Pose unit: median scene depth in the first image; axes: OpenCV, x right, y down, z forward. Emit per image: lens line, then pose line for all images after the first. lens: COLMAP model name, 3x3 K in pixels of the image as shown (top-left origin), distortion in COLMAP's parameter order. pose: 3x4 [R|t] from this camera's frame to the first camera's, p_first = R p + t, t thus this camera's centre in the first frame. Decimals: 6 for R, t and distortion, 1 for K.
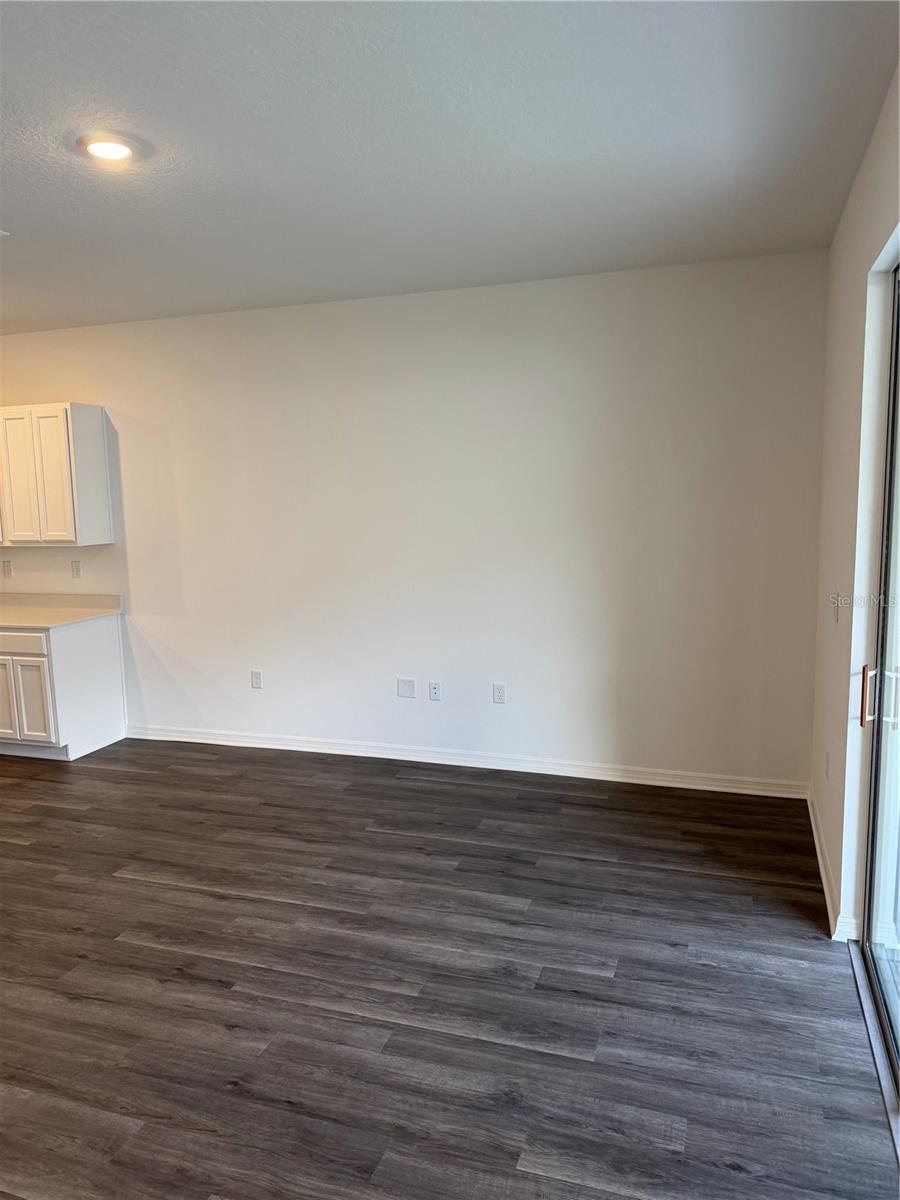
lens RADIAL K [[841.2, 0, 450.0], [0, 841.2, 600.0], [0, 0, 1]] dist [0.094533, -0.135878]
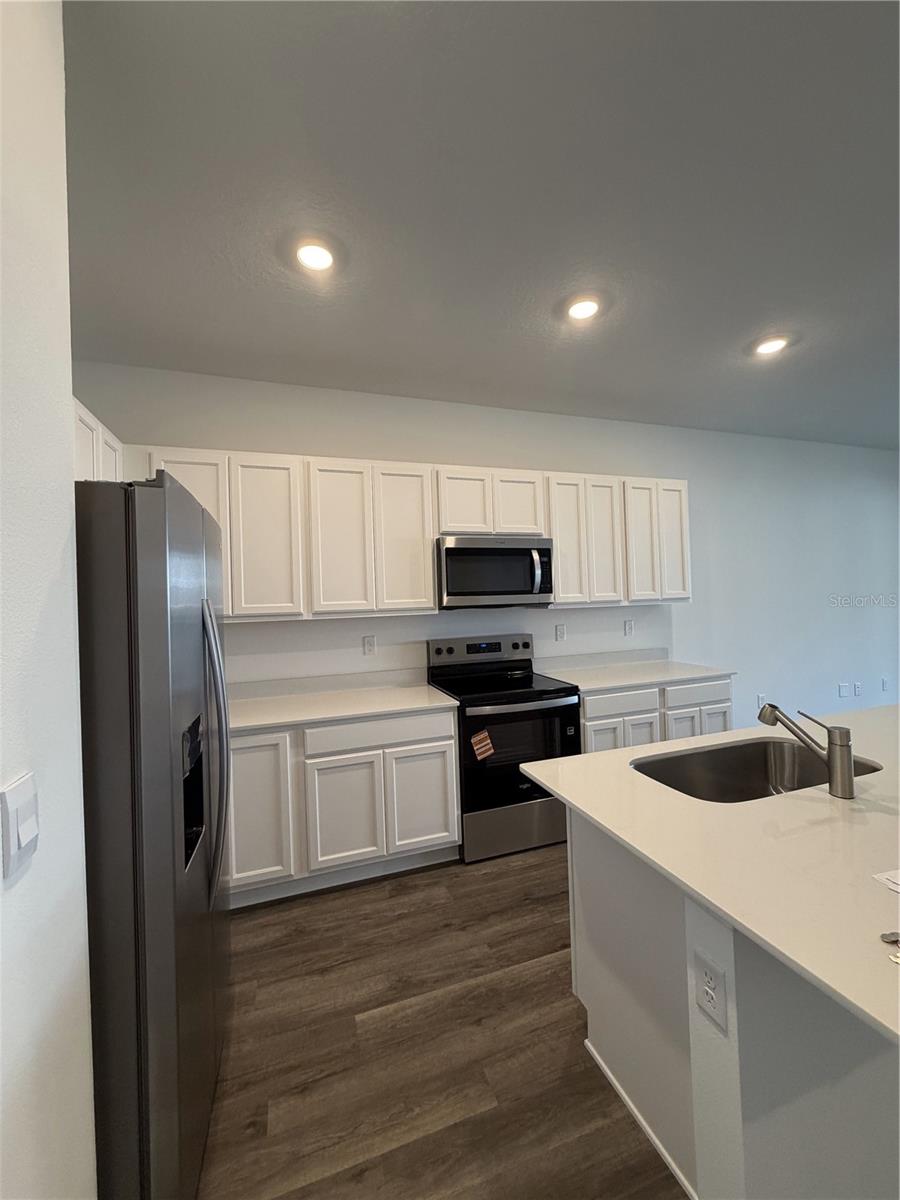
lens RADIAL K [[472.6, 0, 450.1], [0, 472.6, 595.1], [0, 0, 1]] dist [-0.003762, -0.000481]
pose [[0.777242, -0.020815, 0.628858, -0.724519], [0.081098, 0.994430, -0.067318, -0.041105], [-0.623954, 0.103322, 0.774600, 0.498243]]
